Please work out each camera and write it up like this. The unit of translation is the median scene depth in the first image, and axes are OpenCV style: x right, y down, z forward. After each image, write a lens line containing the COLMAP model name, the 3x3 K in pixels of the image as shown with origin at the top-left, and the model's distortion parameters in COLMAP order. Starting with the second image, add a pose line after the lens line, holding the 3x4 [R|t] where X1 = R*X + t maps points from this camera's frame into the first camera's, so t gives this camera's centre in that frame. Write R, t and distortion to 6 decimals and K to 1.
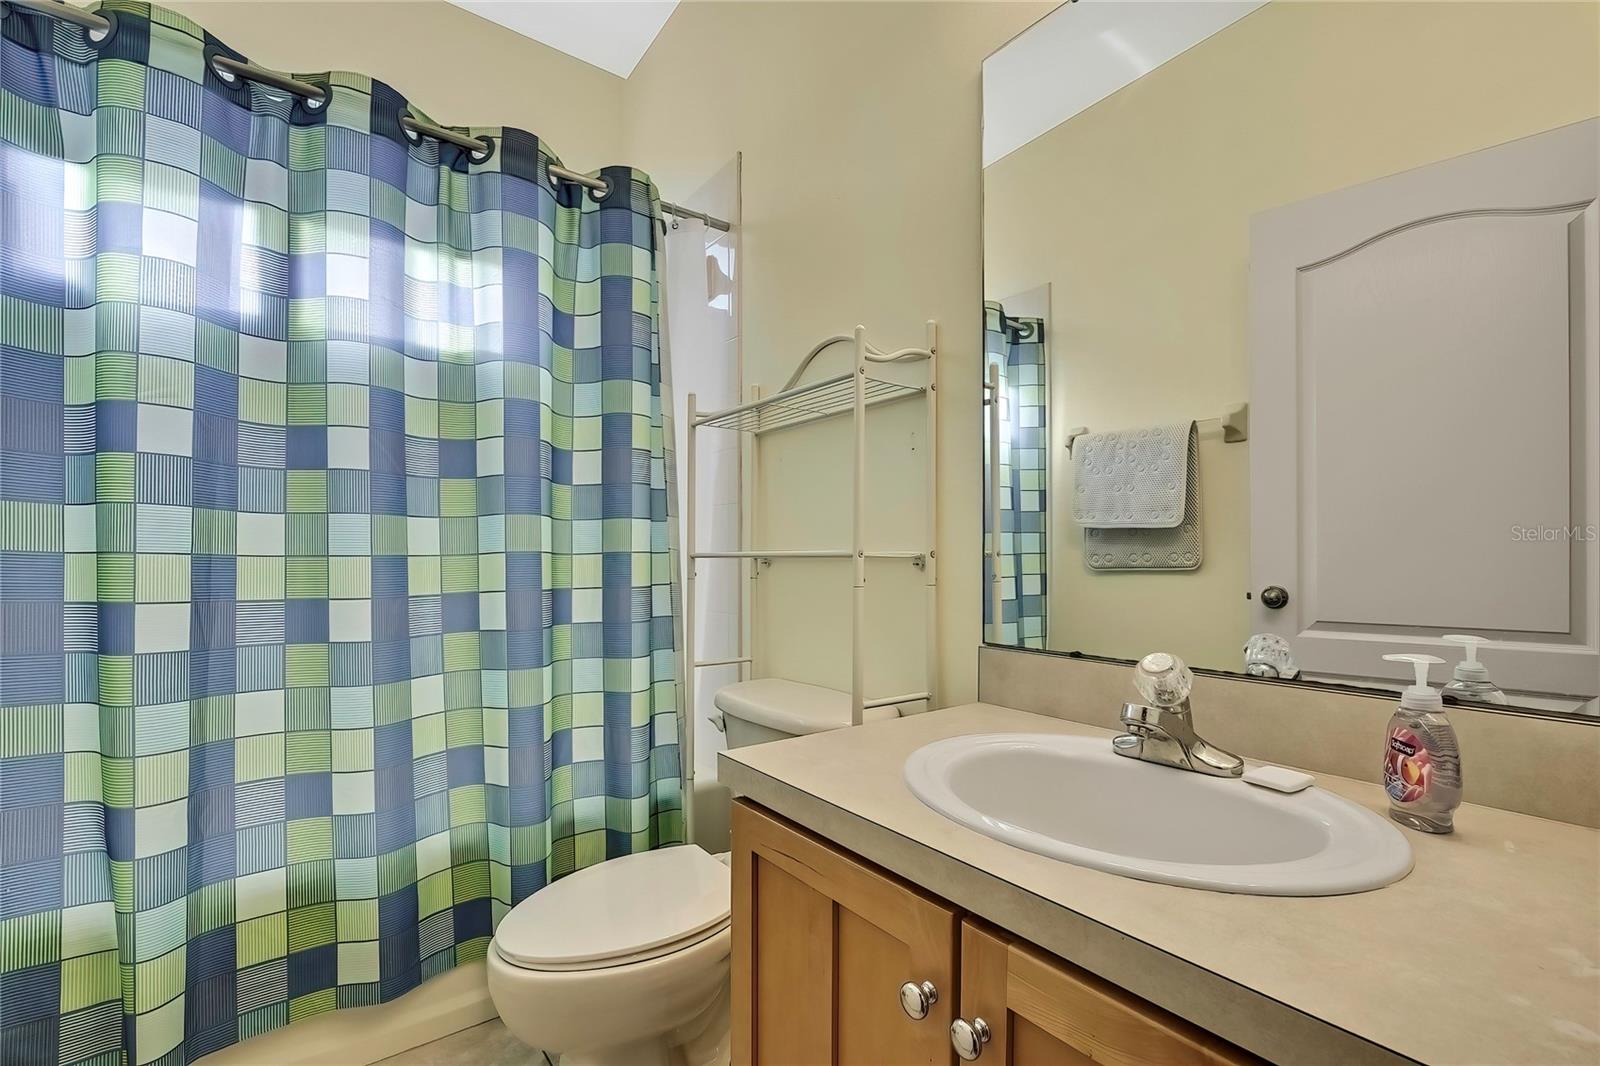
lens RADIAL K [[727.9, 0, 795.0], [0, 727.9, 548.8], [0, 0, 1]] dist [-0.011884, 0.000527]
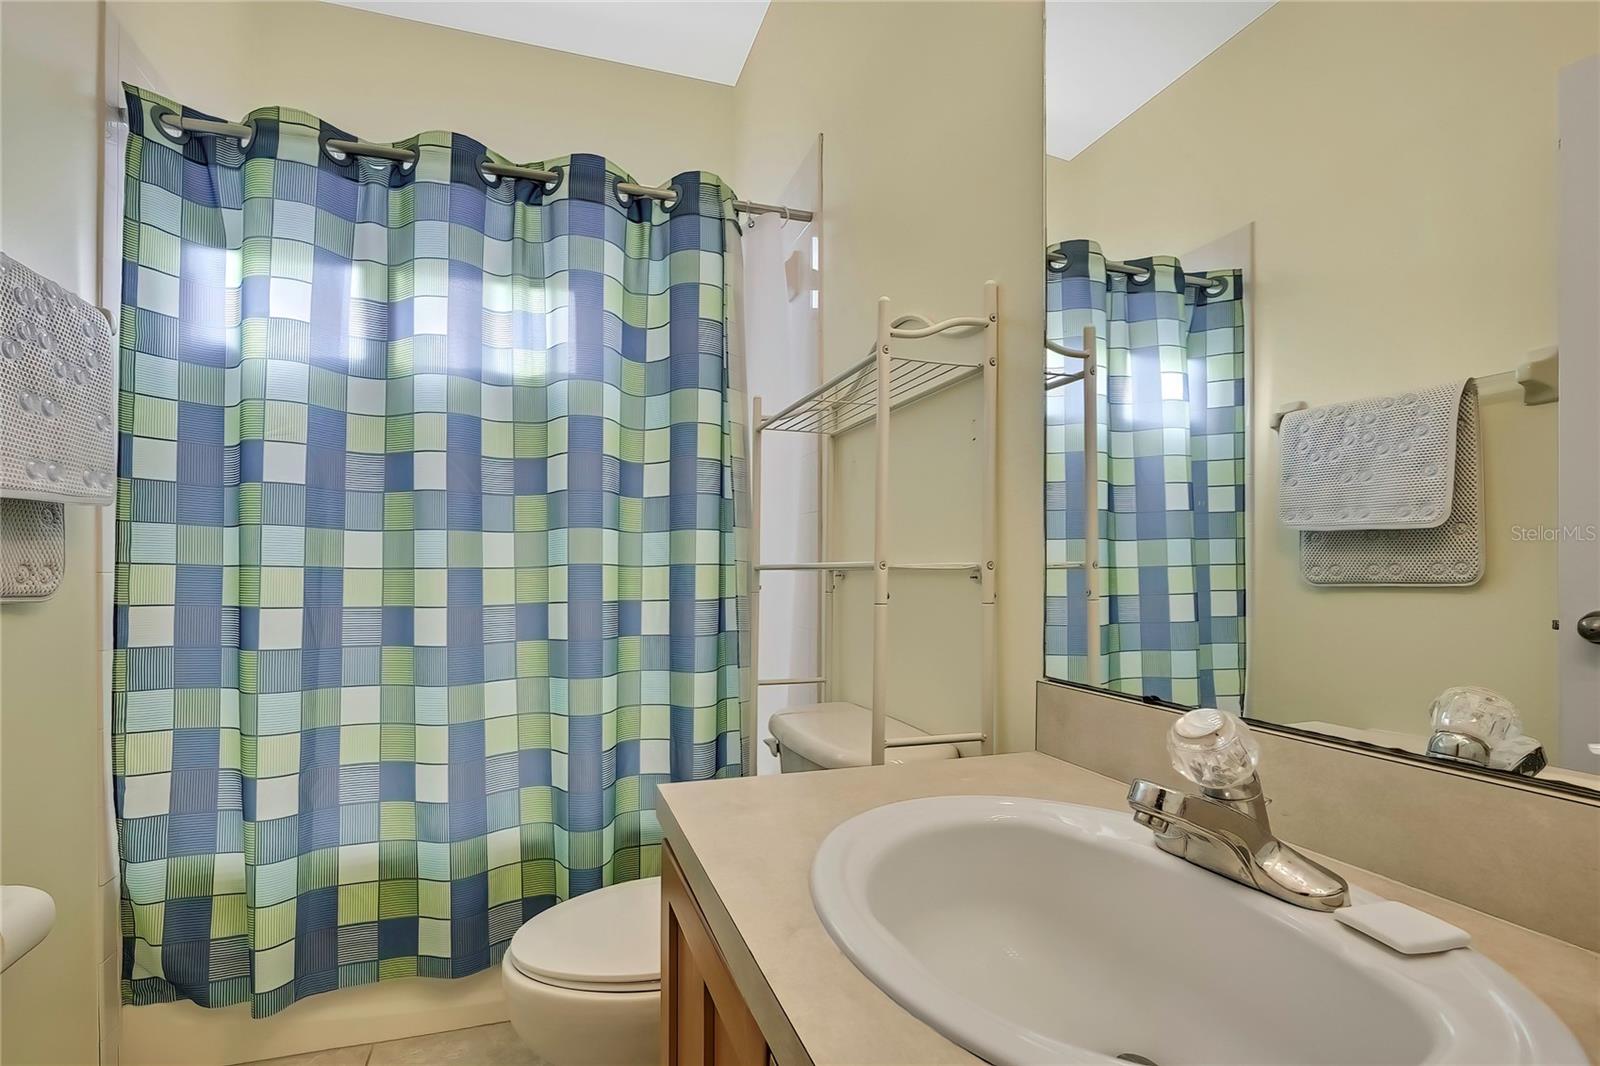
lens RADIAL K [[710.9, 0, 798.5], [0, 710.9, 564.0], [0, 0, 1]] dist [-0.011163, 0.000105]
pose [[0.934903, -0.003764, -0.354884, 0.269025], [0.004919, 0.999985, 0.002352, 0.003123], [0.354870, -0.003944, 0.934907, 0.172418]]
